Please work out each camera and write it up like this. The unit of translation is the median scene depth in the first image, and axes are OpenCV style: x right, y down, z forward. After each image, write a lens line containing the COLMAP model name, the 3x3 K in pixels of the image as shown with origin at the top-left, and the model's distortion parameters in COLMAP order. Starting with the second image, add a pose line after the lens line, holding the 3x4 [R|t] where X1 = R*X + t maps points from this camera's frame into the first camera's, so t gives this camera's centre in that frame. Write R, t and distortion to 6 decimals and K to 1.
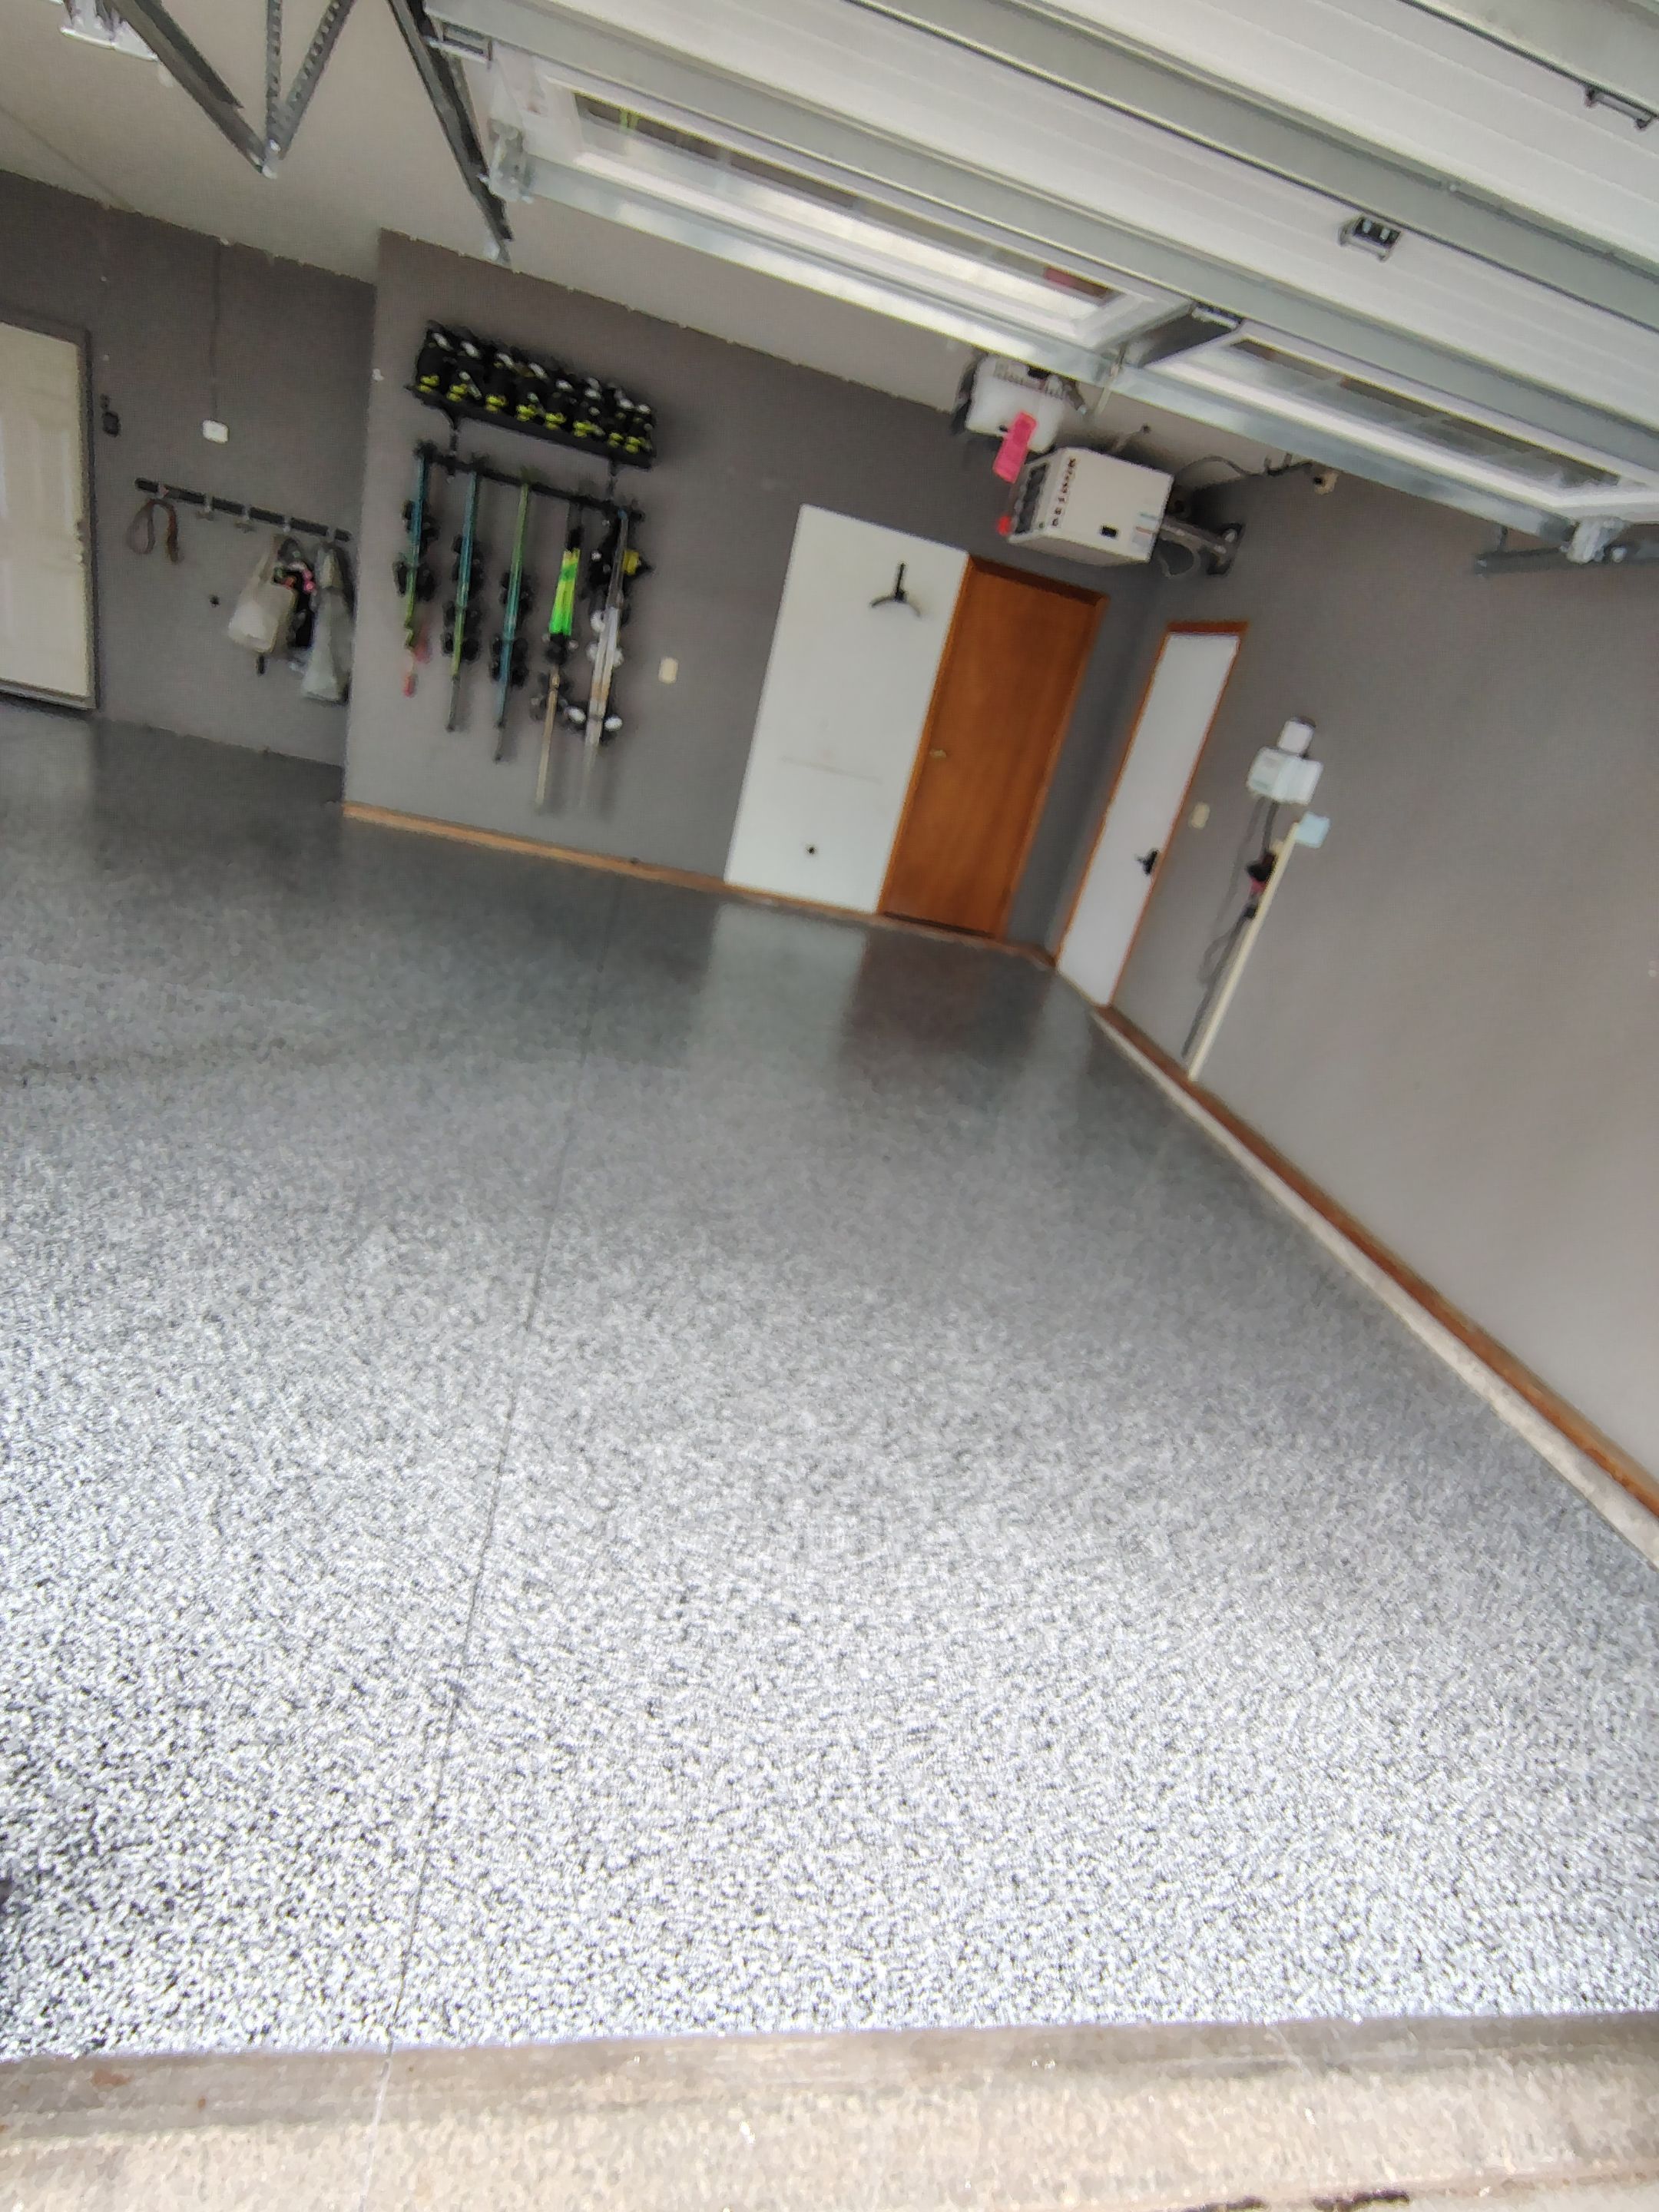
lens RADIAL K [[1053.7, 0, 824.2], [0, 1053.7, 1098.7], [0, 0, 1]] dist [-0.013257, 0.006823]
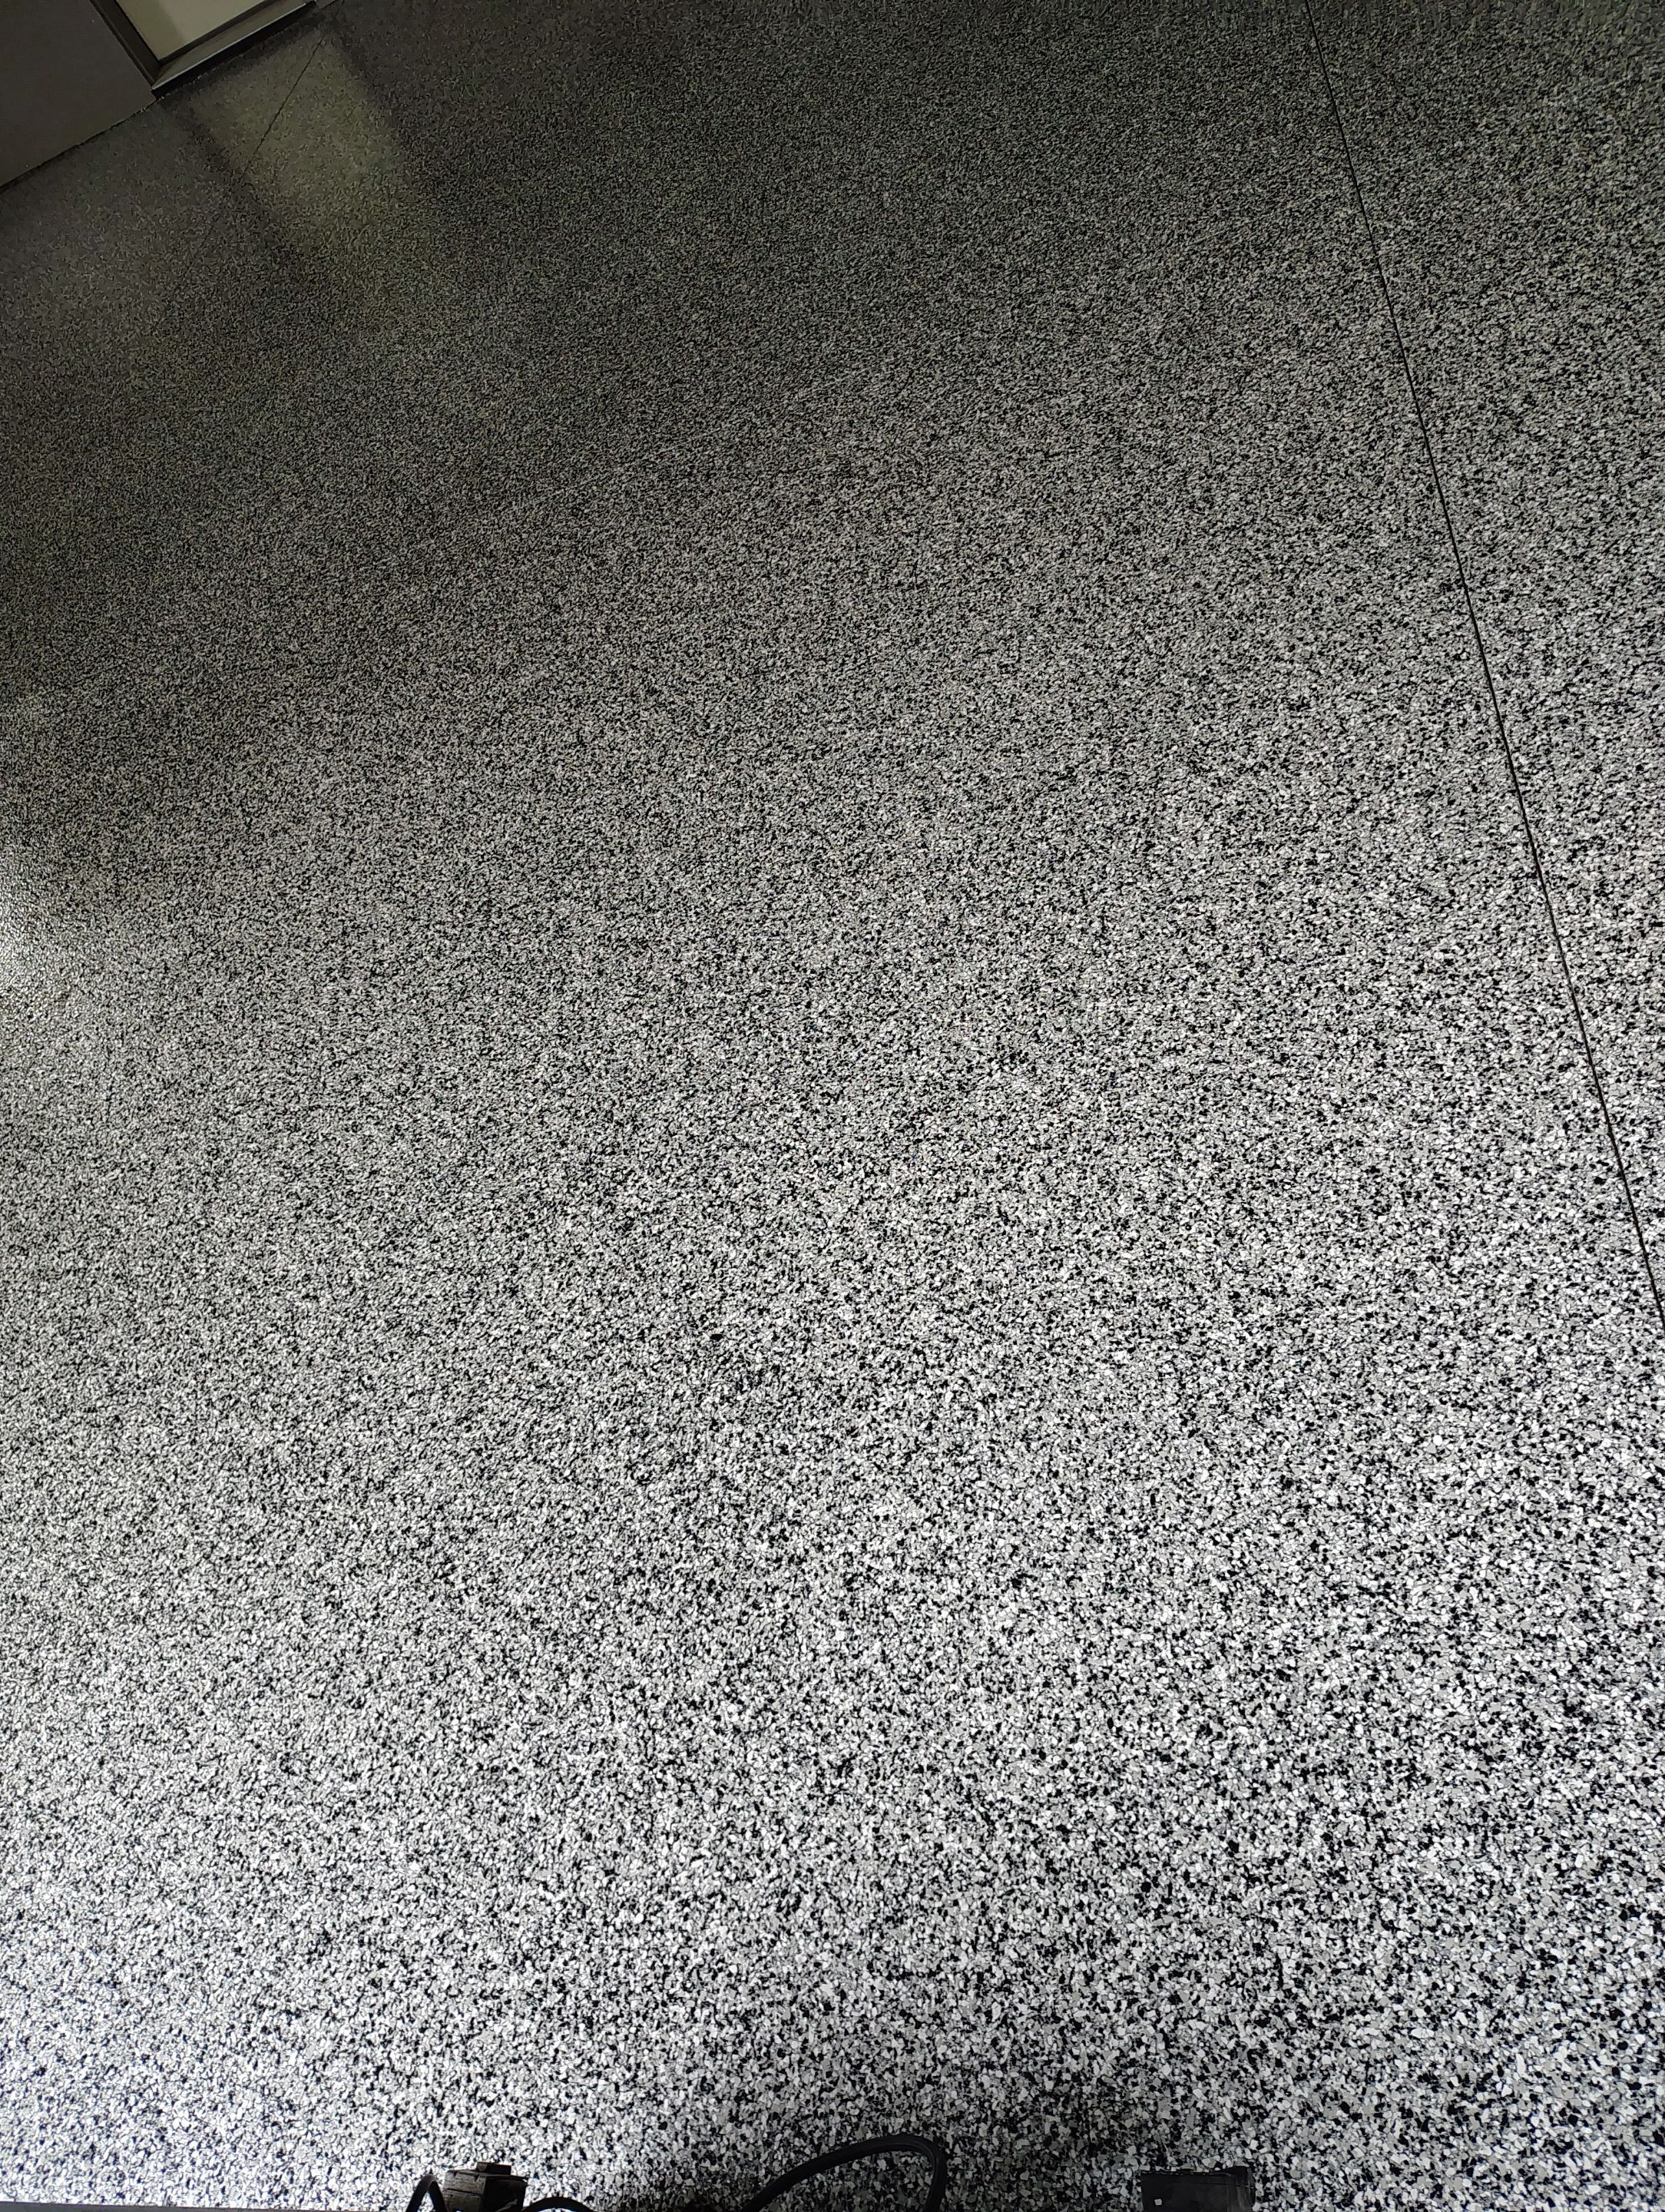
lens RADIAL K [[1547.8, 0, 833.9], [0, 1547.8, 1132.5], [0, 0, 1]] dist [0.040365, -0.049137]
pose [[0.777618, -0.193054, -0.598364, -0.118029], [0.485061, 0.789719, 0.375580, -0.123640], [0.400033, -0.582301, 0.707743, 0.261306]]
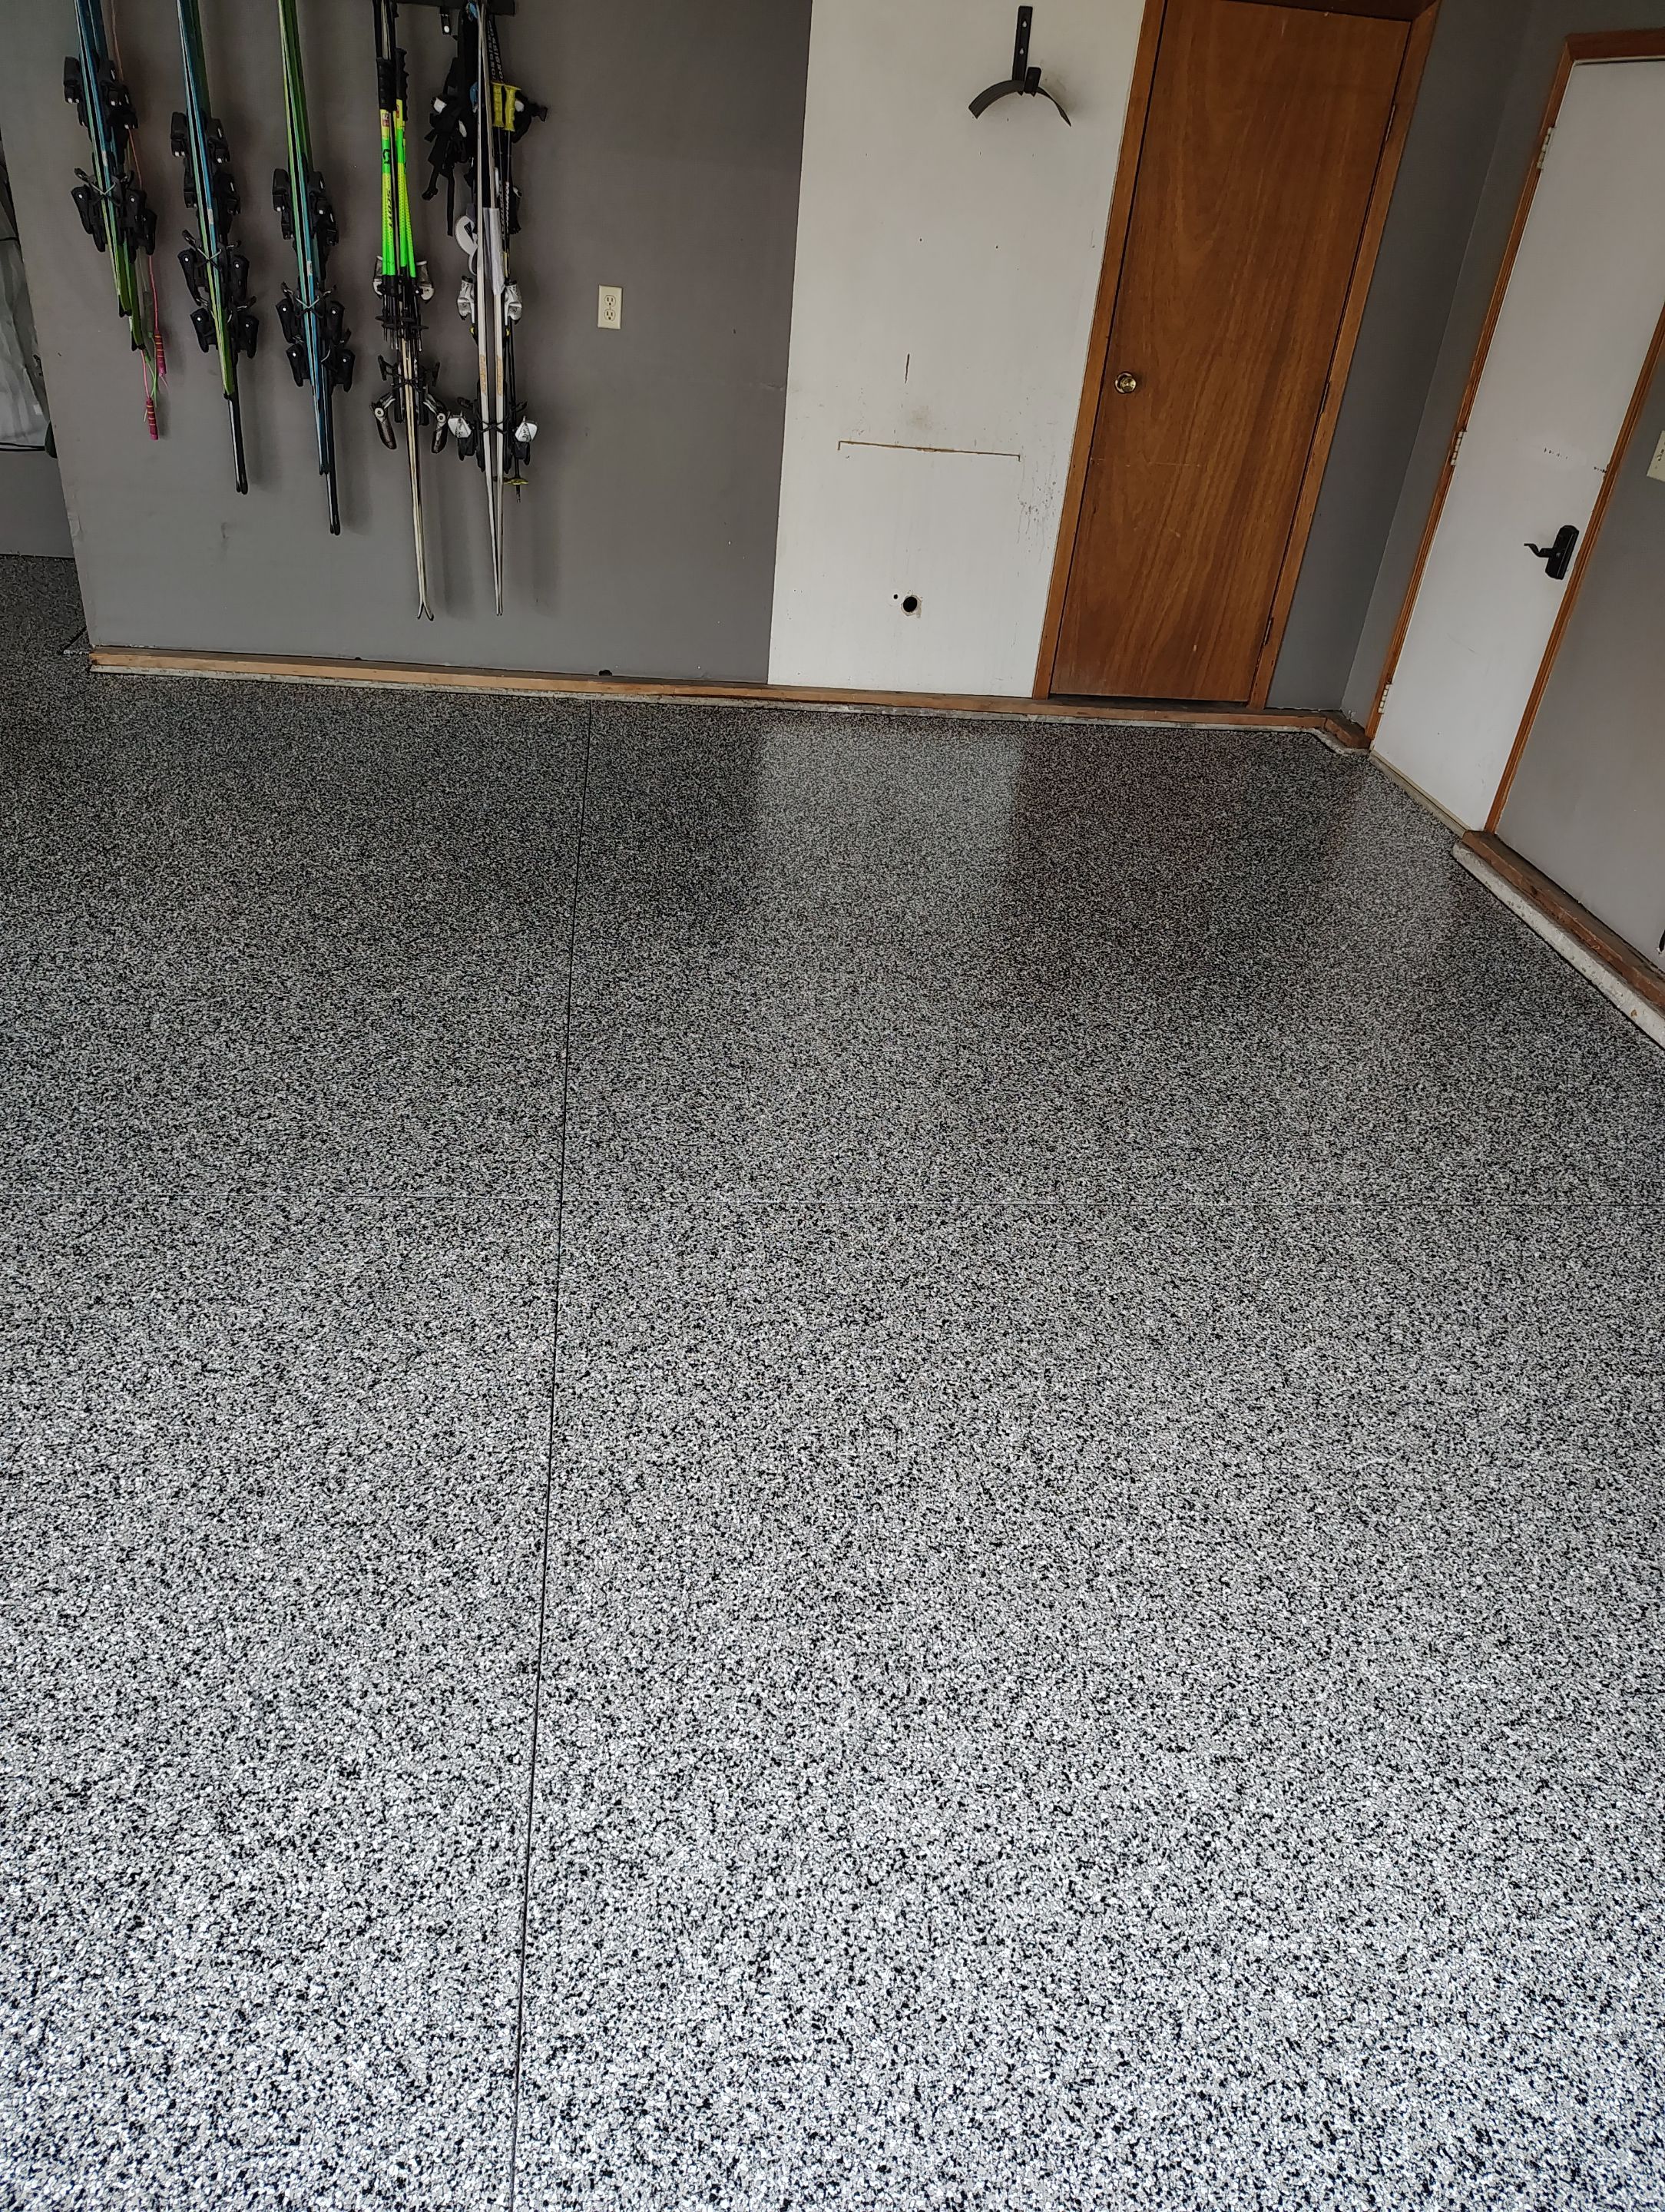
lens RADIAL K [[1547.8, 0, 836.5], [0, 1547.8, 1144.4], [0, 0, 1]] dist [0.040365, -0.049137]
pose [[0.988784, -0.116843, -0.093031, -0.023216], [0.131473, 0.976467, 0.170962, -0.284777], [0.070866, -0.181275, 0.980876, 0.381500]]
